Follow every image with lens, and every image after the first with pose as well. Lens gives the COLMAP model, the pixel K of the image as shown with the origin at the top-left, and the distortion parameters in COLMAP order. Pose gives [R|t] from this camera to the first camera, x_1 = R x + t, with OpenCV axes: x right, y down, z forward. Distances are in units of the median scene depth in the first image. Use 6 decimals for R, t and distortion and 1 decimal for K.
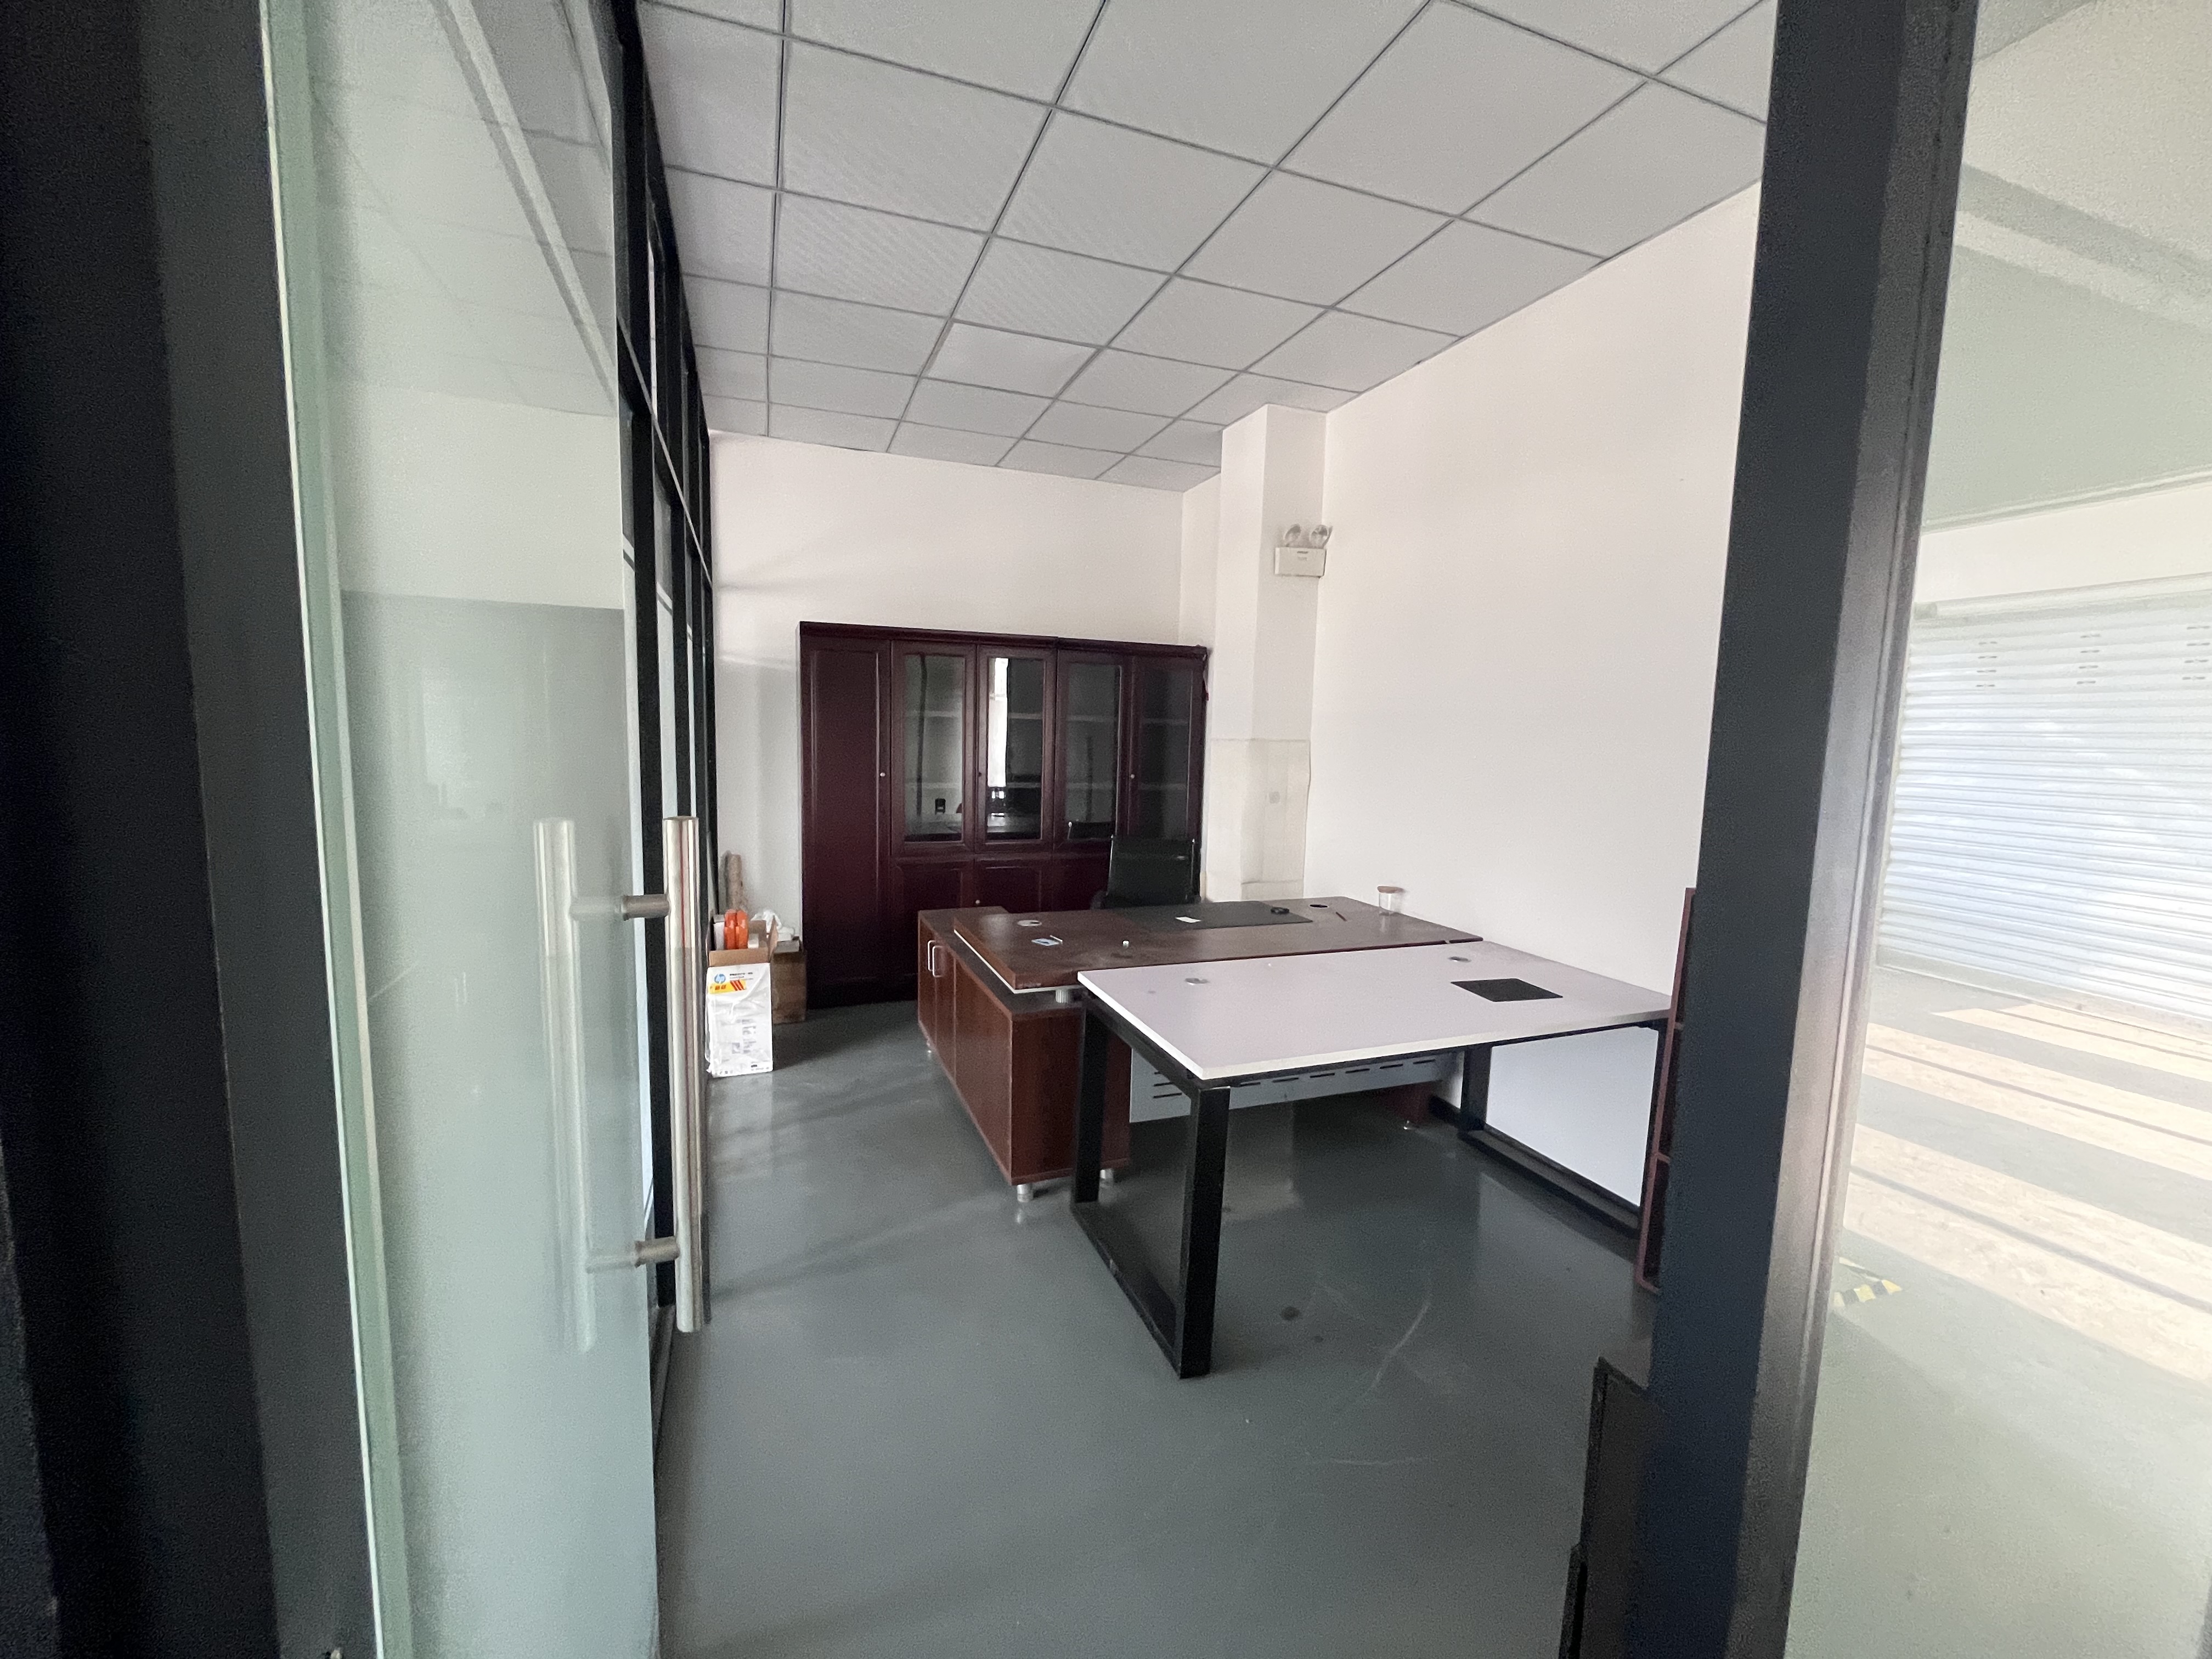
lens RADIAL K [[896.5, 0, 1101.7], [0, 896.5, 828.6], [0, 0, 1]] dist [-0.002161, -0.000560]
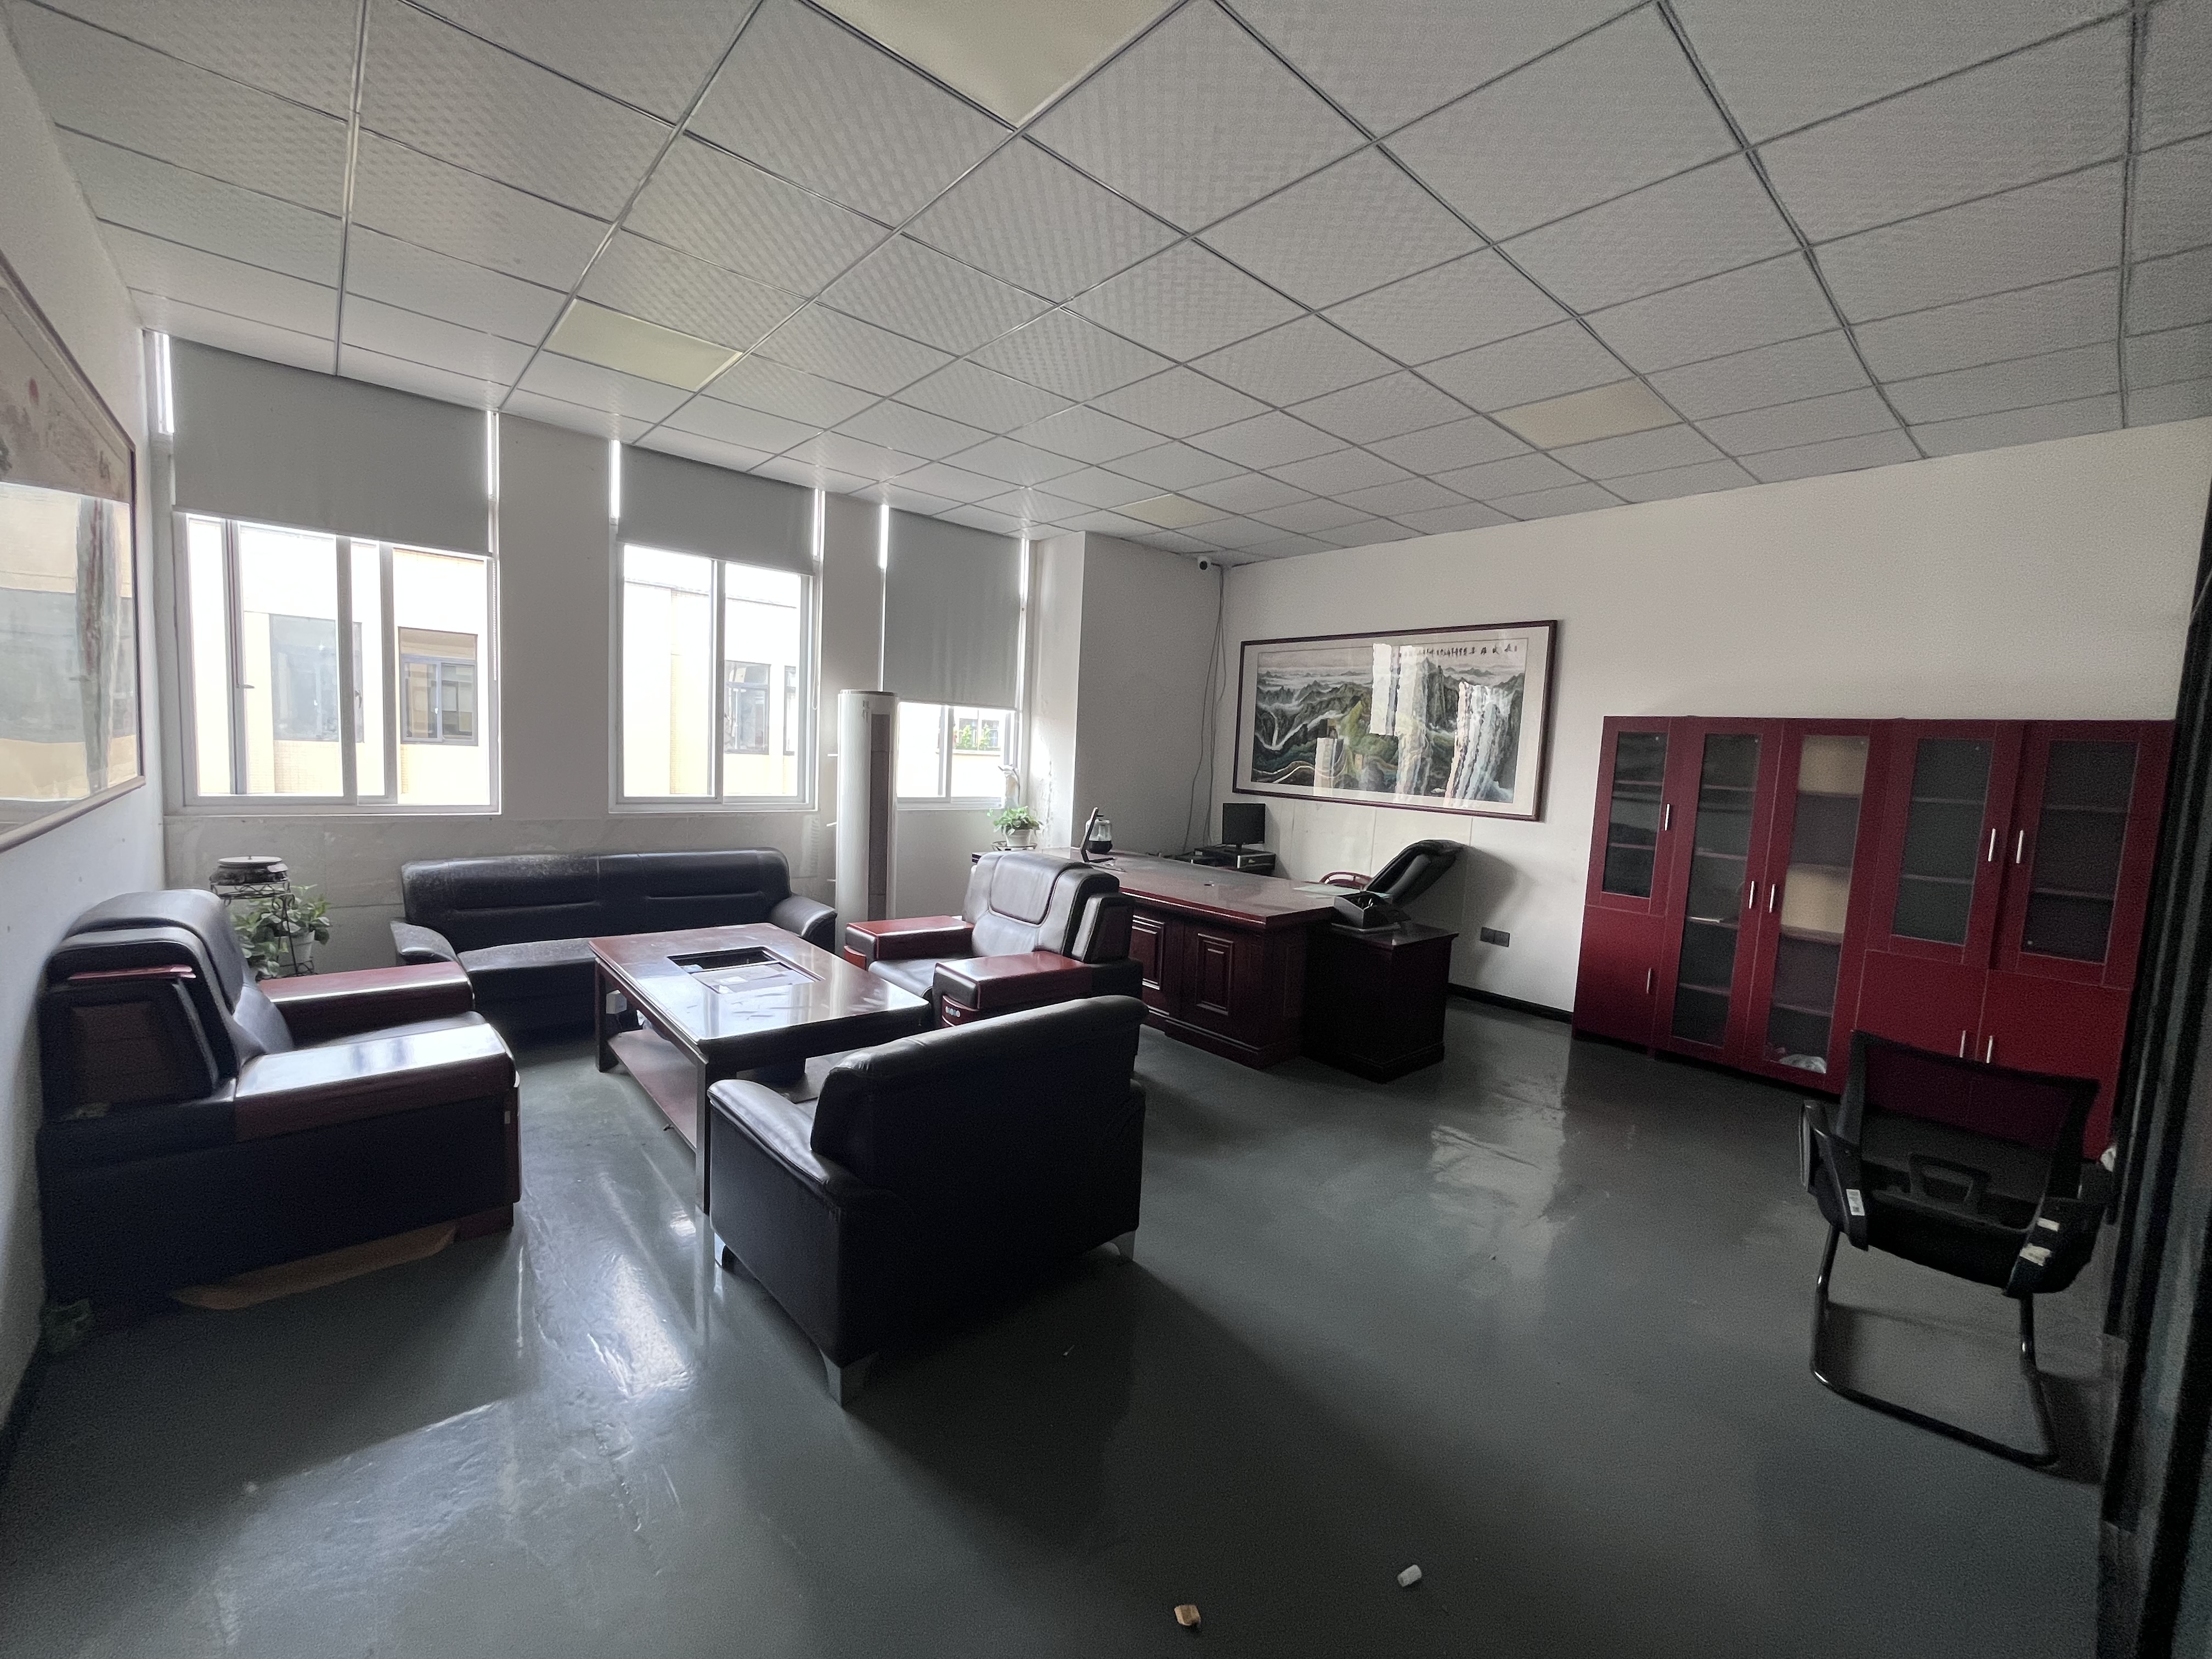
lens RADIAL K [[896.5, 0, 1101.7], [0, 896.5, 828.6], [0, 0, 1]] dist [-0.002161, -0.000560]
pose [[0.939278, 0.002269, 0.343150, 0.222279], [-0.000325, 0.999984, -0.005722, 0.059687], [-0.343157, 0.005263, 0.939263, -0.571818]]
